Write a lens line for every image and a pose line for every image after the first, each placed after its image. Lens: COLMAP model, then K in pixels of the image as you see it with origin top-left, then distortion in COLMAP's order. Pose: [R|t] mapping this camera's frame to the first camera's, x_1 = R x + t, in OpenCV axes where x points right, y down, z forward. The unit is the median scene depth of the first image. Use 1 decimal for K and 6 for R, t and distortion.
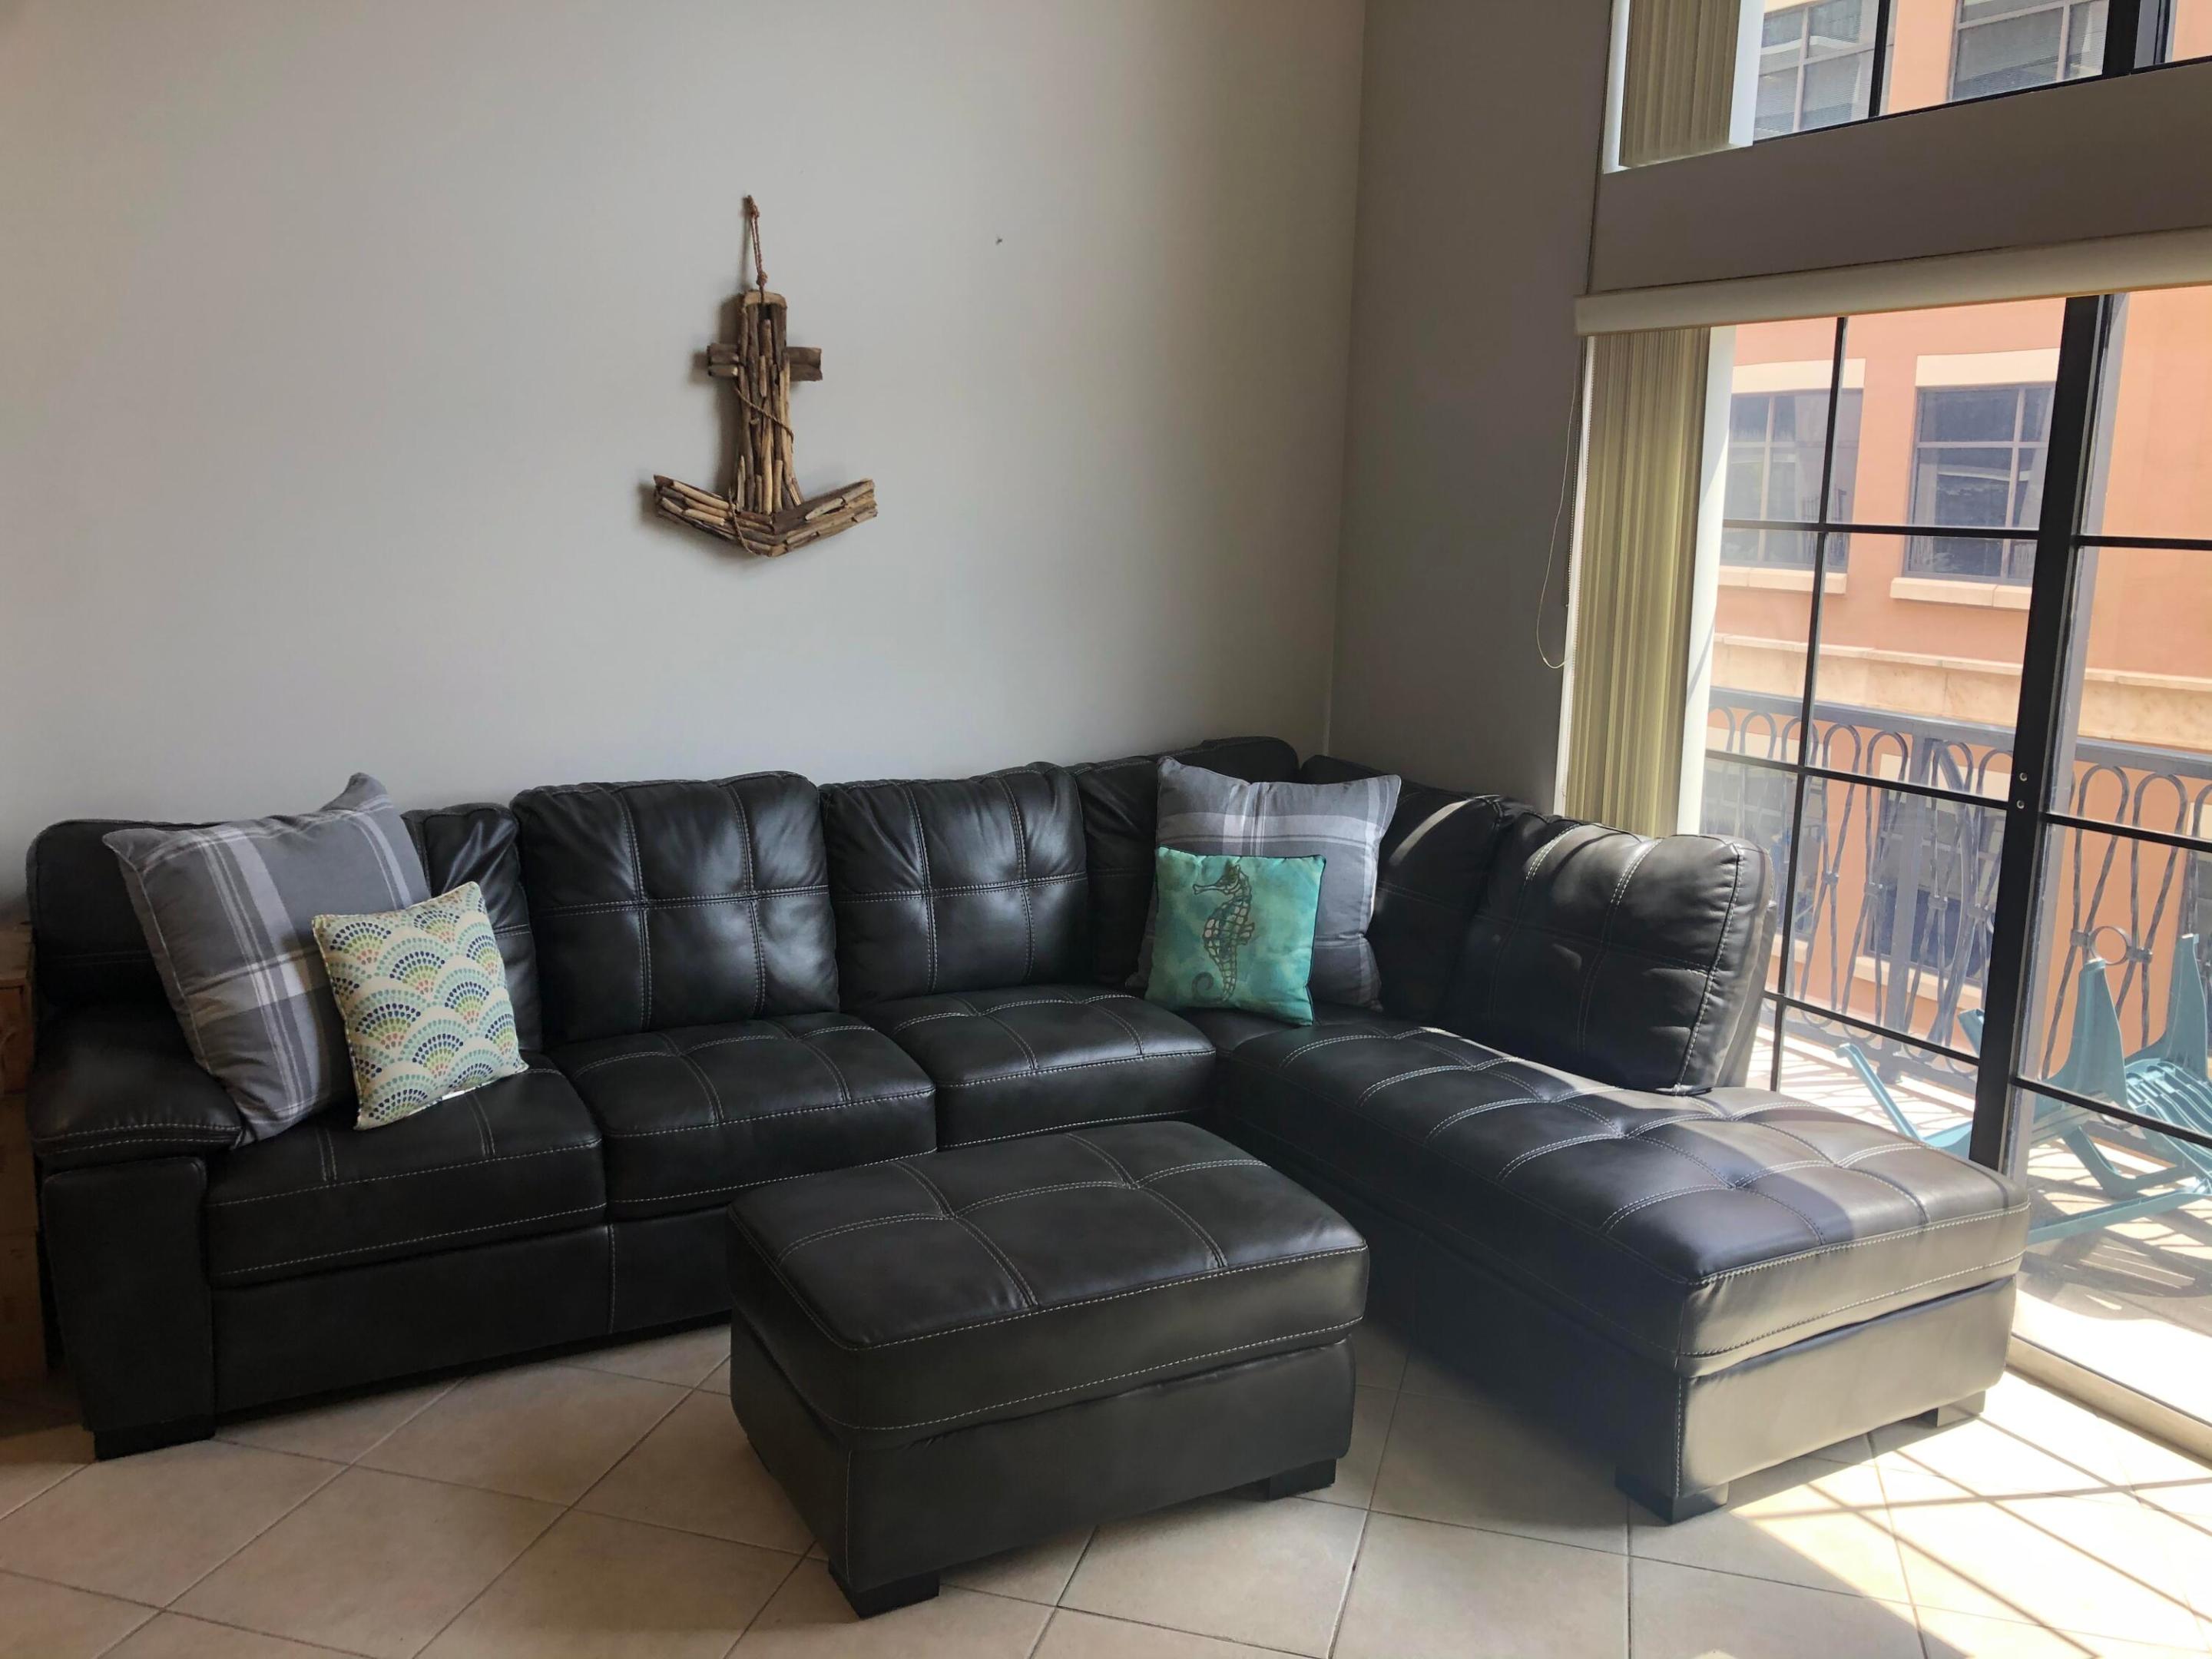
lens RADIAL K [[1805.2, 0, 1101.9], [0, 1805.2, 815.9], [0, 0, 1]] dist [0.033729, -0.033274]
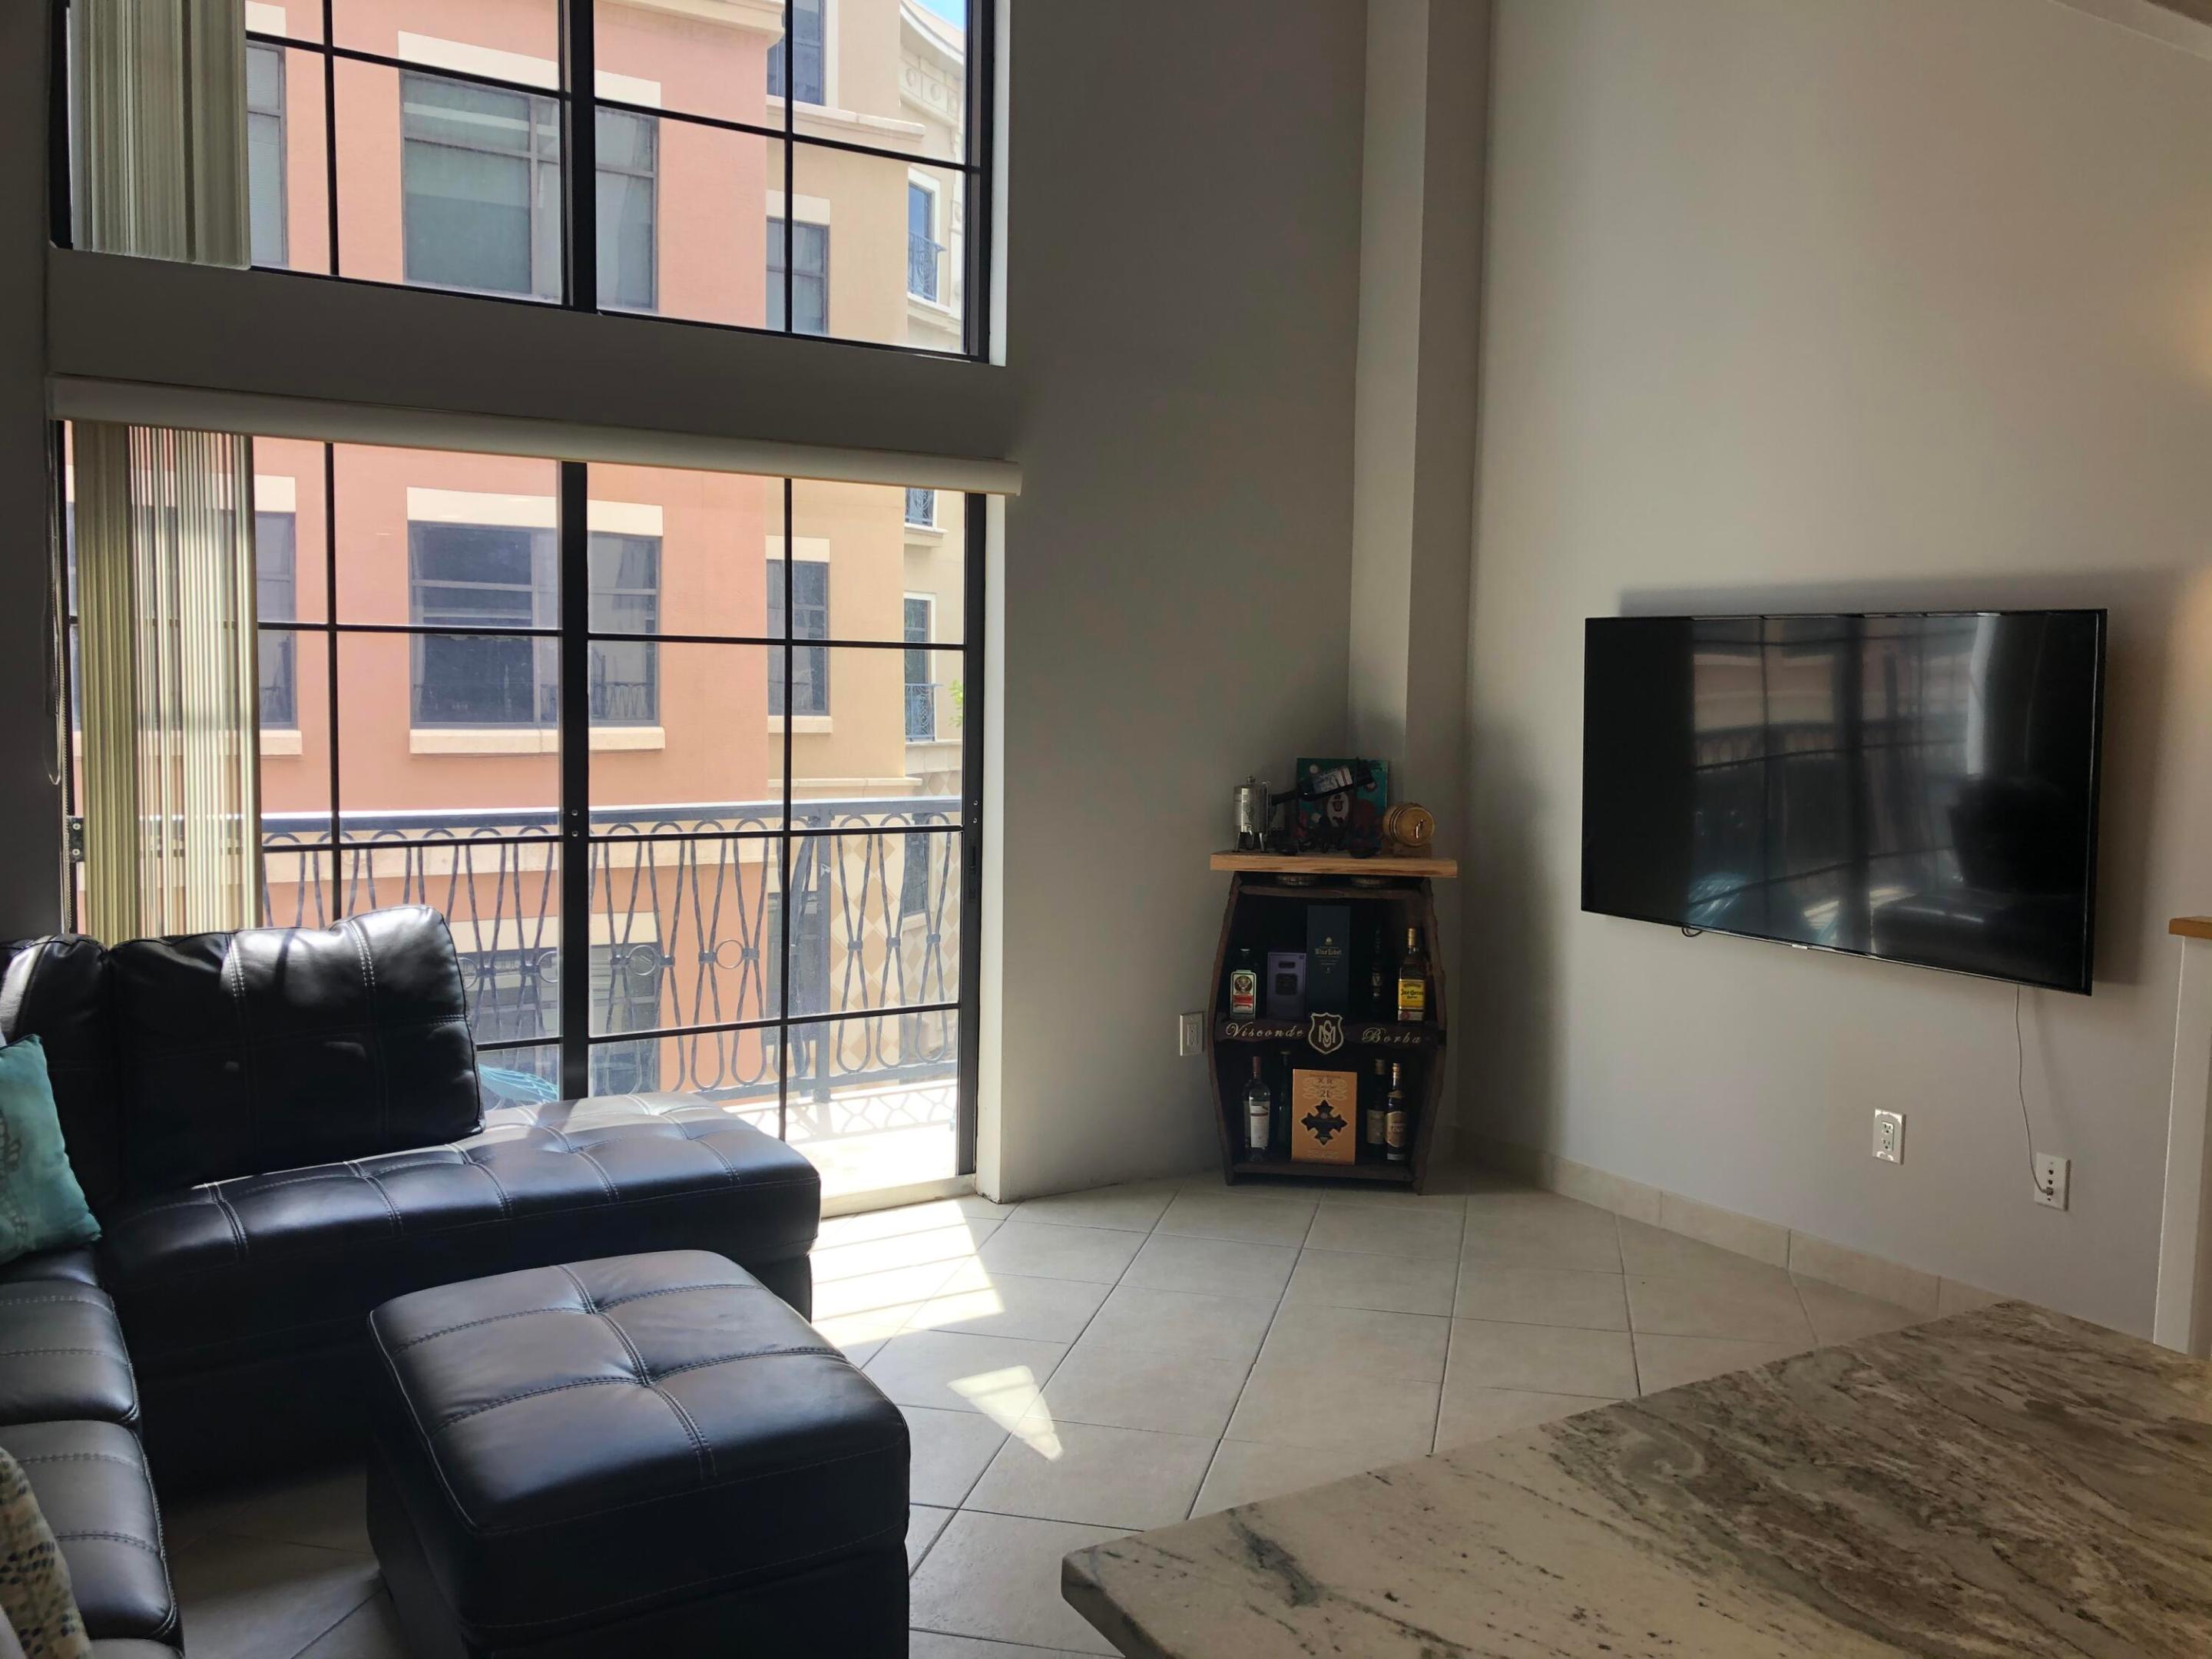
lens RADIAL K [[1799.4, 0, 1108.9], [0, 1799.4, 798.6], [0, 0, 1]] dist [0.081002, -0.102492]
pose [[-0.047152, -0.093507, 0.994501, -0.693684], [0.166034, 0.981025, 0.100112, -0.082966], [-0.984992, 0.169841, -0.030732, 0.542143]]
